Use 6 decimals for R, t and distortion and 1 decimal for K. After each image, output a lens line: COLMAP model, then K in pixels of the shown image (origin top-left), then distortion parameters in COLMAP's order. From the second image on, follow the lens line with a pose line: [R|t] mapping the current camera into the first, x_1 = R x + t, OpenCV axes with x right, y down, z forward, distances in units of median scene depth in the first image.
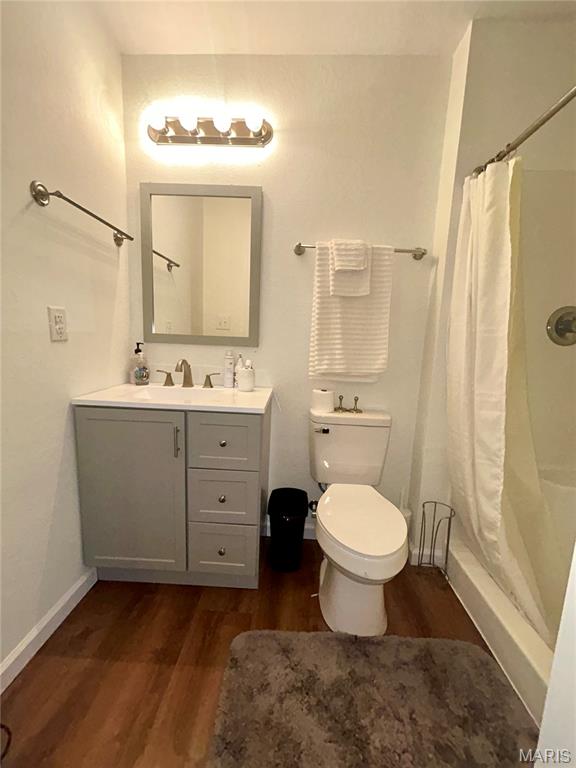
lens RADIAL K [[314.2, 0, 288.0], [0, 314.2, 384.0], [0, 0, 1]] dist [-0.000961, -0.000143]
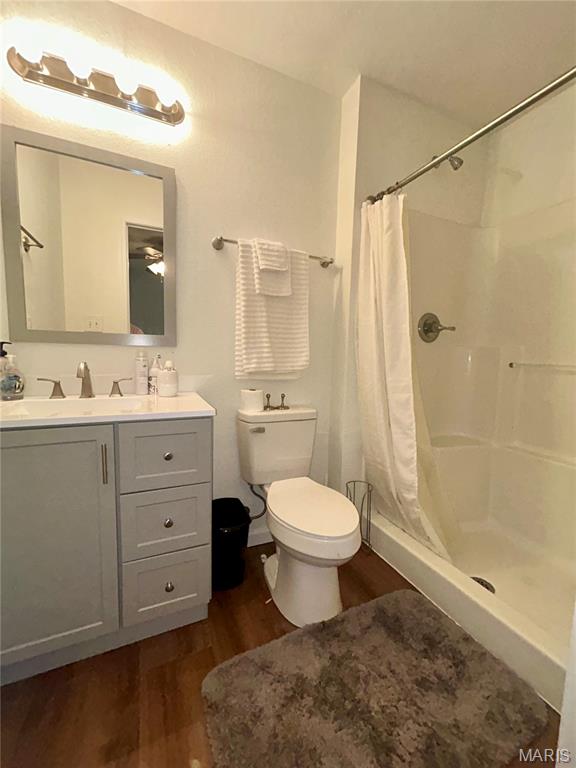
lens RADIAL K [[314.2, 0, 288.0], [0, 314.2, 384.0], [0, 0, 1]] dist [-0.000961, -0.000143]
pose [[0.892679, -0.059687, 0.446723, -0.244593], [0.073953, 0.997156, -0.014547, 0.026935], [-0.444584, 0.046022, 0.894554, 0.079413]]
